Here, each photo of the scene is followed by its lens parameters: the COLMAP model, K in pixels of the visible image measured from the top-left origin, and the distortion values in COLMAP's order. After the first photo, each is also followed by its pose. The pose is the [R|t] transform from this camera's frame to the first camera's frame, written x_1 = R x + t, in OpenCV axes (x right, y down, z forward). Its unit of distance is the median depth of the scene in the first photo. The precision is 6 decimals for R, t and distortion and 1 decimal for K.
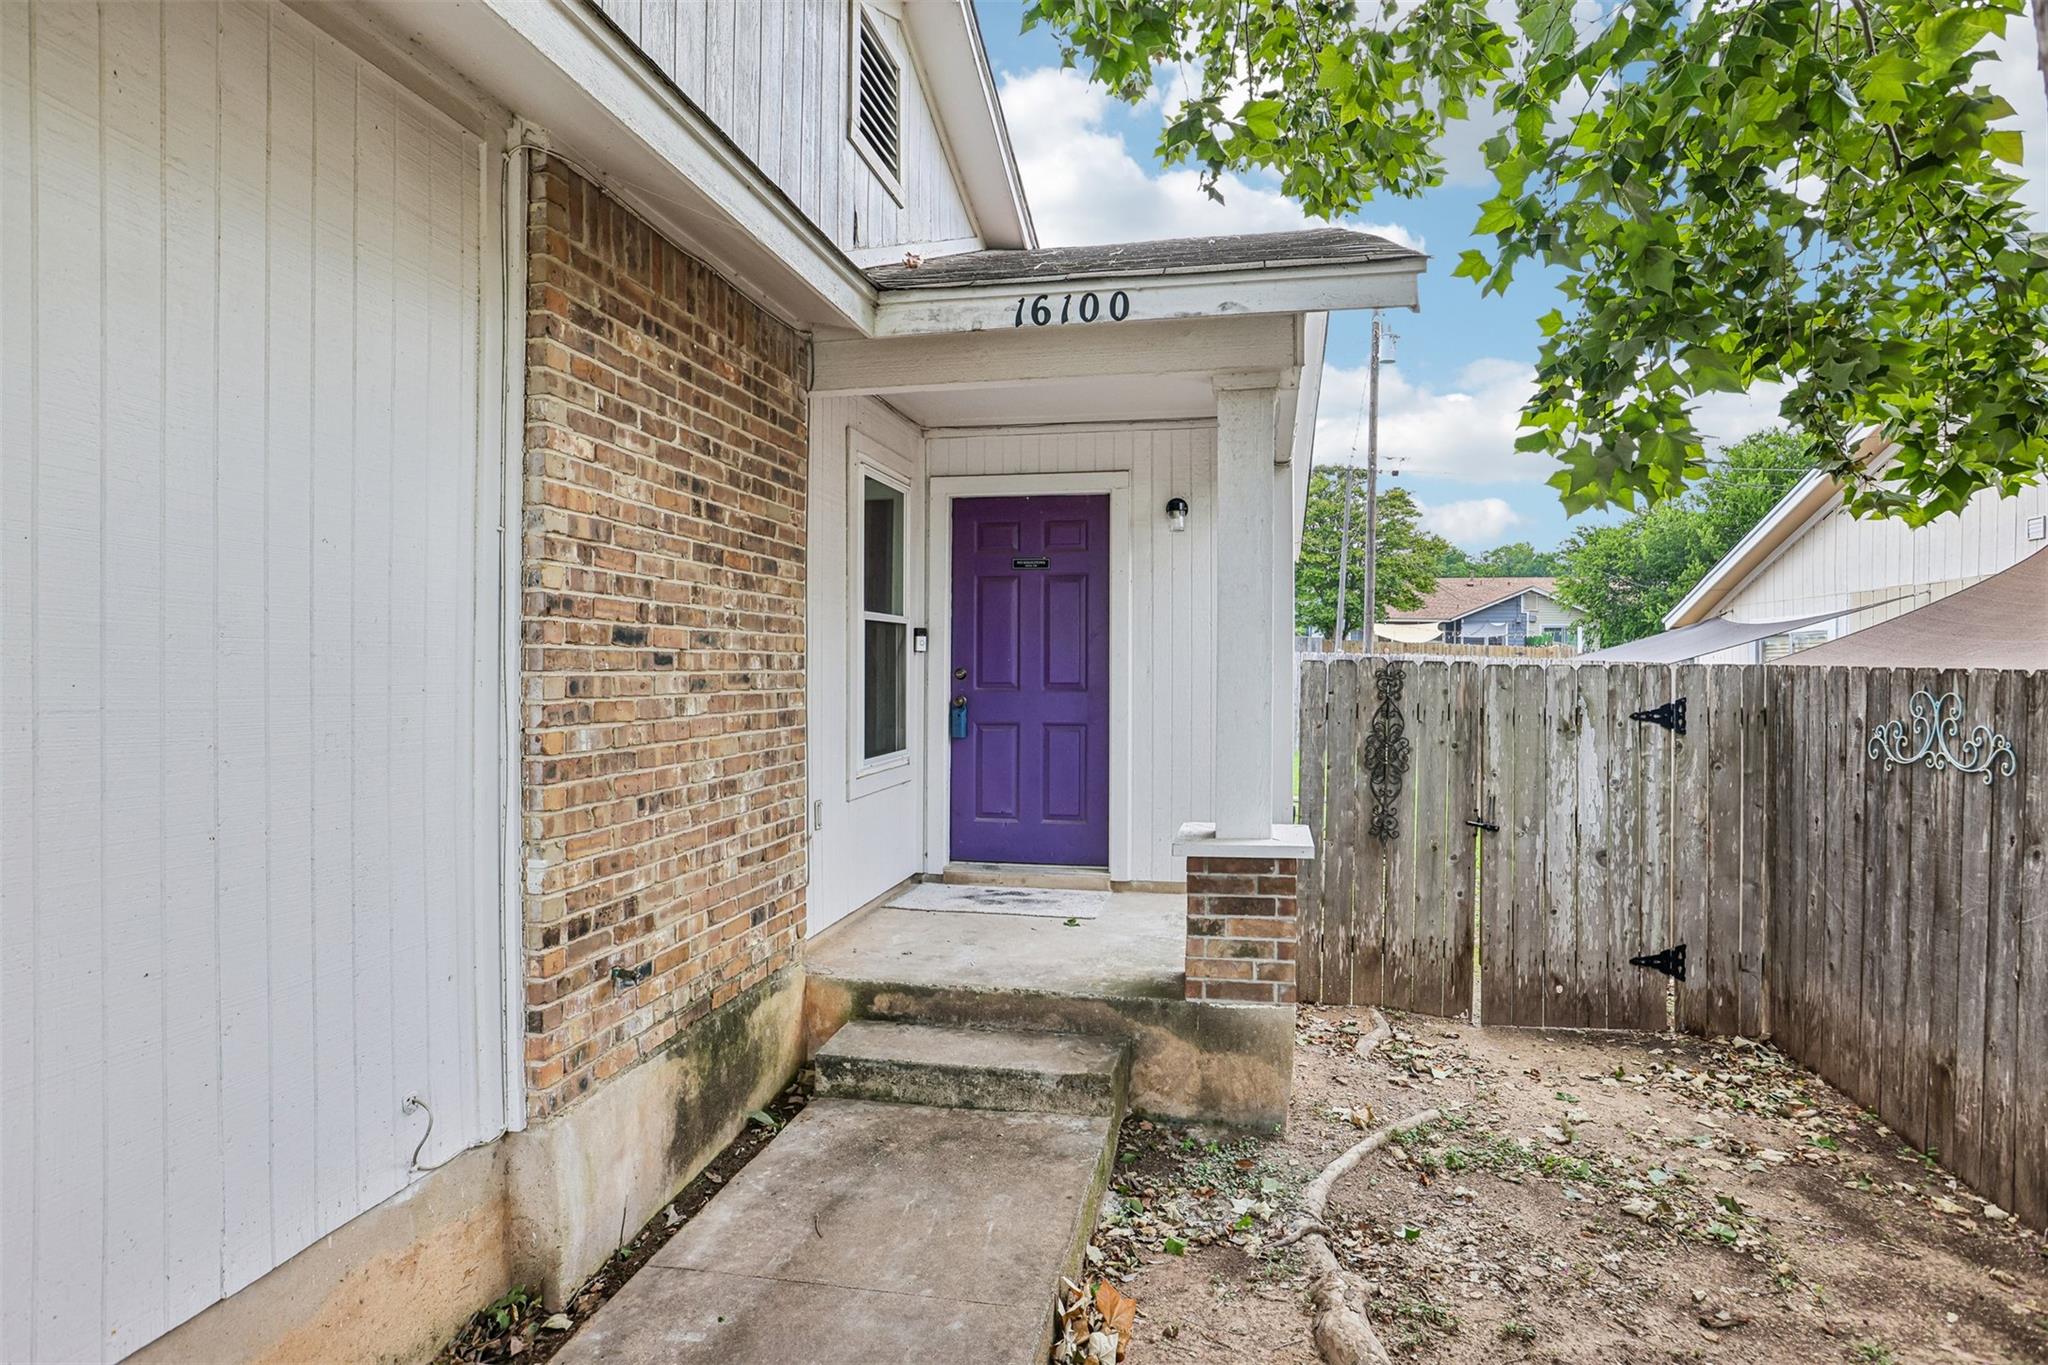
lens RADIAL K [[1138.9, 0, 1040.0], [0, 1138.9, 671.9], [0, 0, 1]] dist [-0.022465, -0.000150]
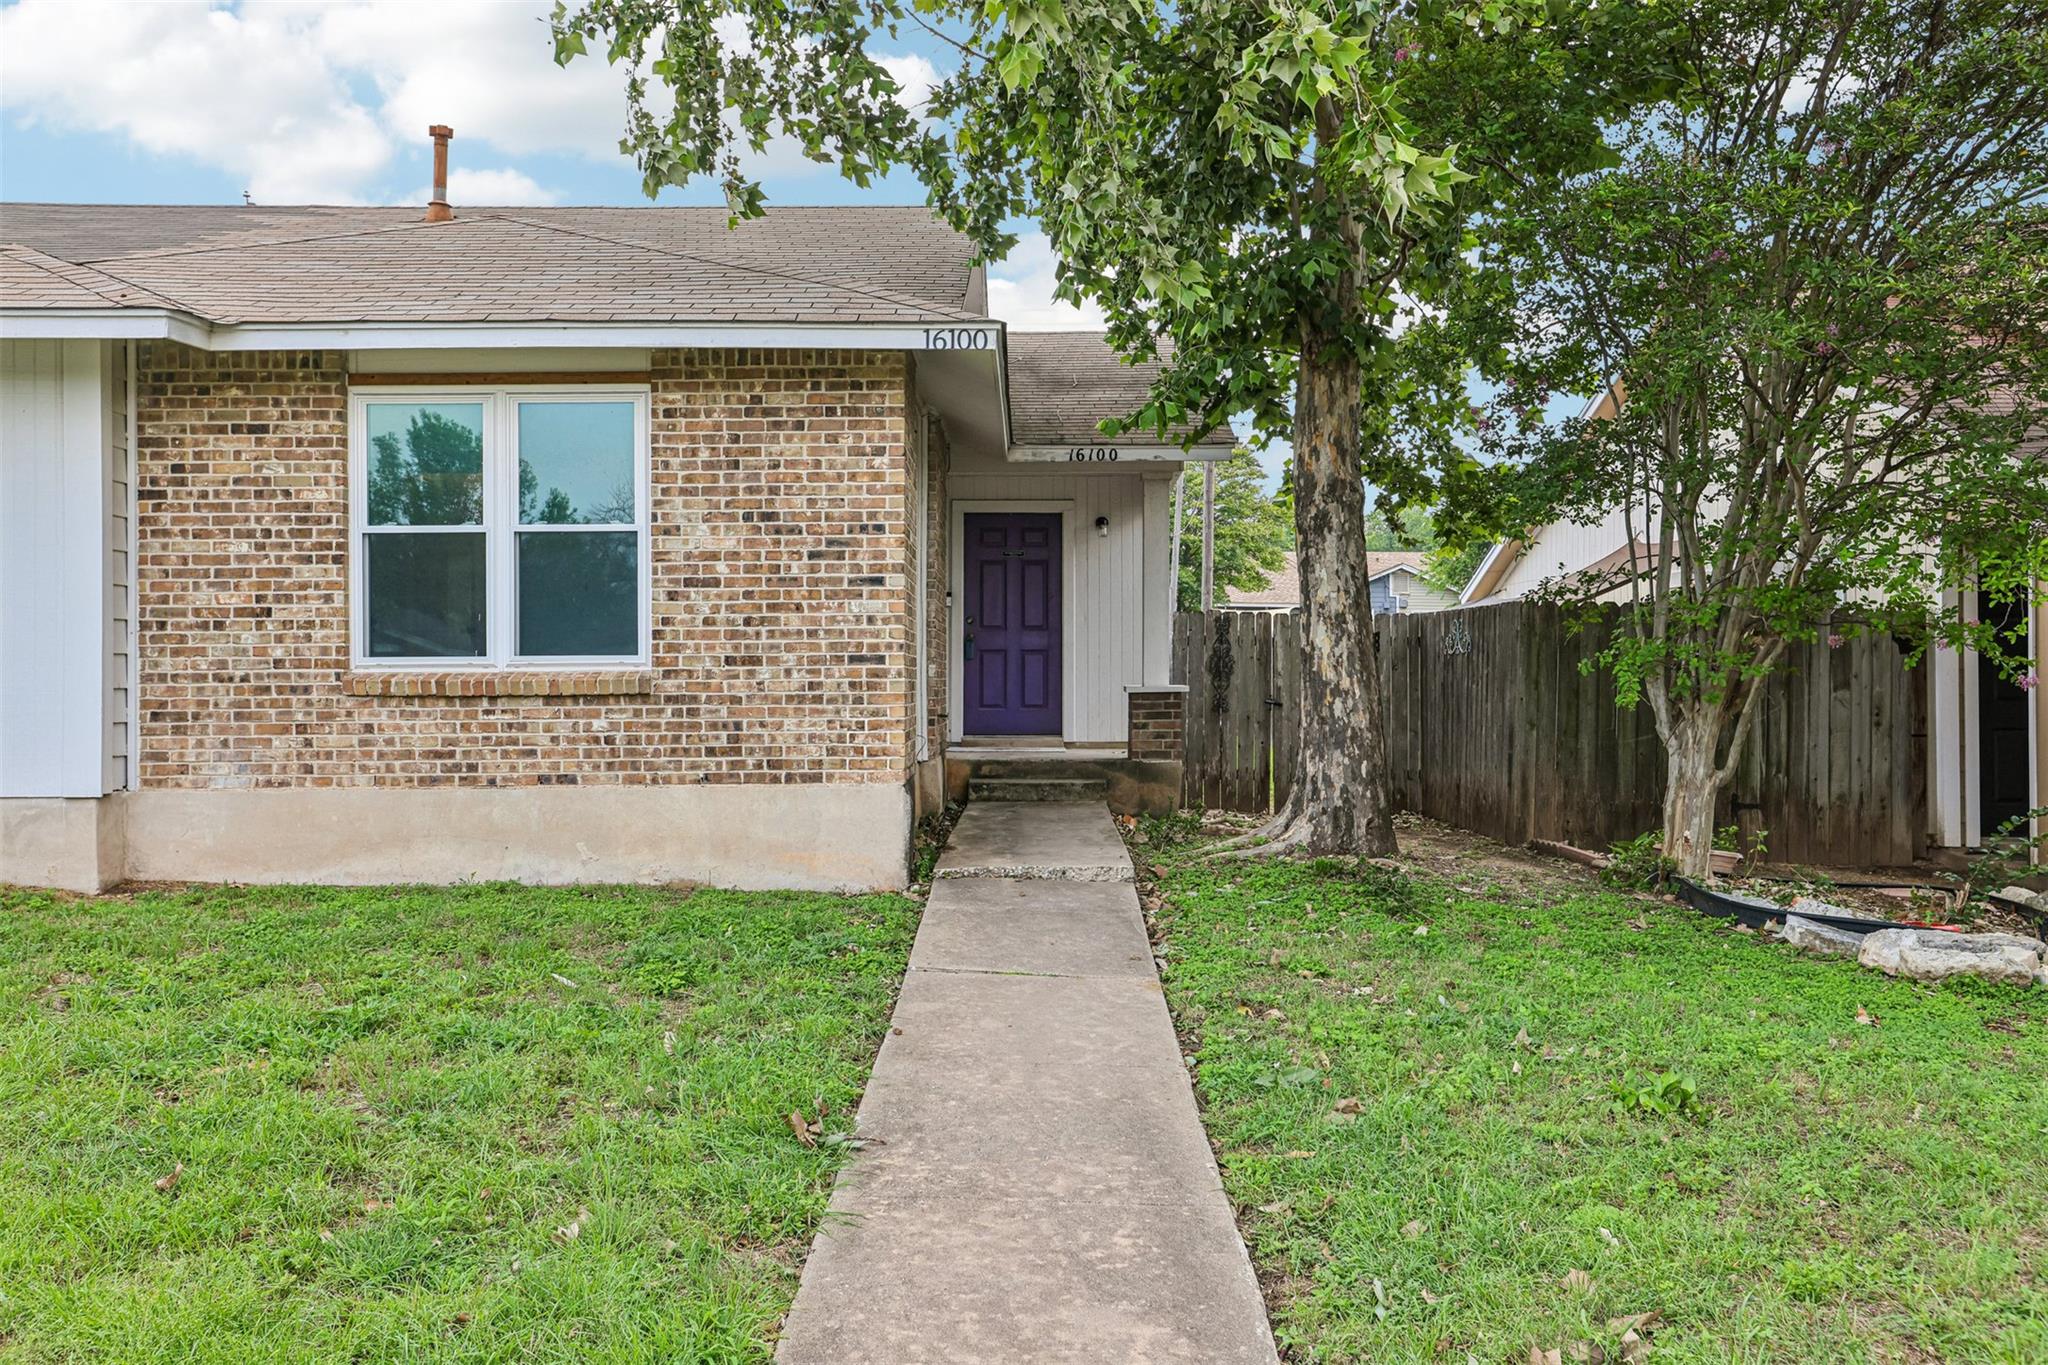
lens RADIAL K [[1689.4, 0, 1040.0], [0, 1689.4, 672.7], [0, 0, 1]] dist [0.005050, 0.028712]
pose [[0.982988, -0.003079, 0.183646, -0.468034], [0.004300, 0.999971, -0.006251, 0.103994], [-0.183621, 0.006934, 0.982973, -1.575969]]
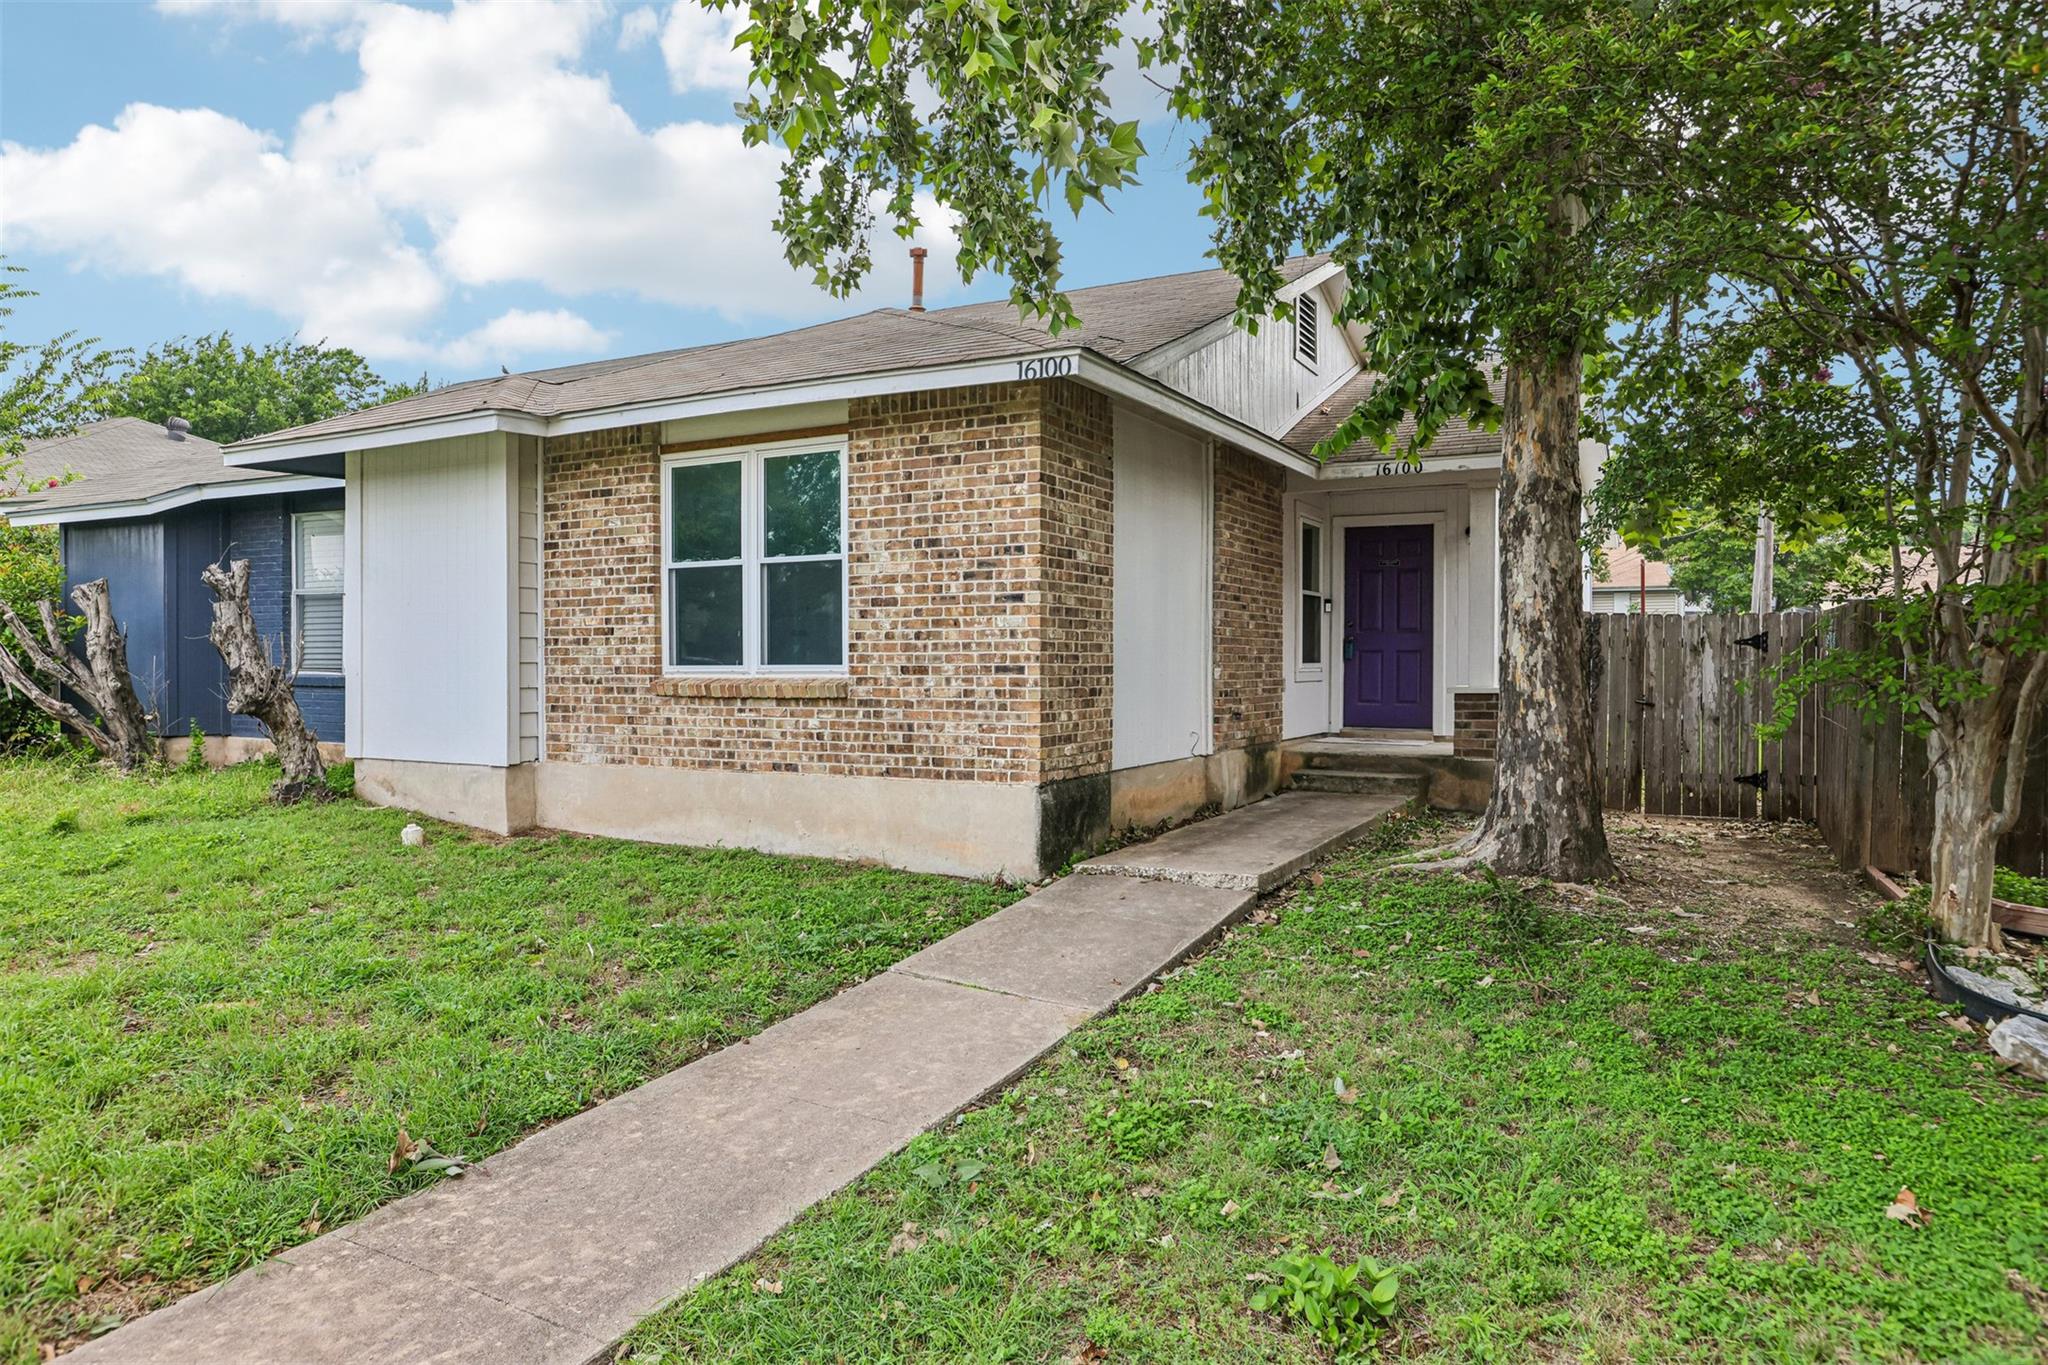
lens RADIAL K [[1286.0, 0, 1022.6], [0, 1286.0, 682.5], [0, 0, 1]] dist [-0.033166, 0.021072]
pose [[0.953466, 0.004579, -0.301467, 0.057011], [-0.000785, 0.999919, 0.012706, 0.078194], [0.301501, -0.011878, 0.953392, -1.255786]]
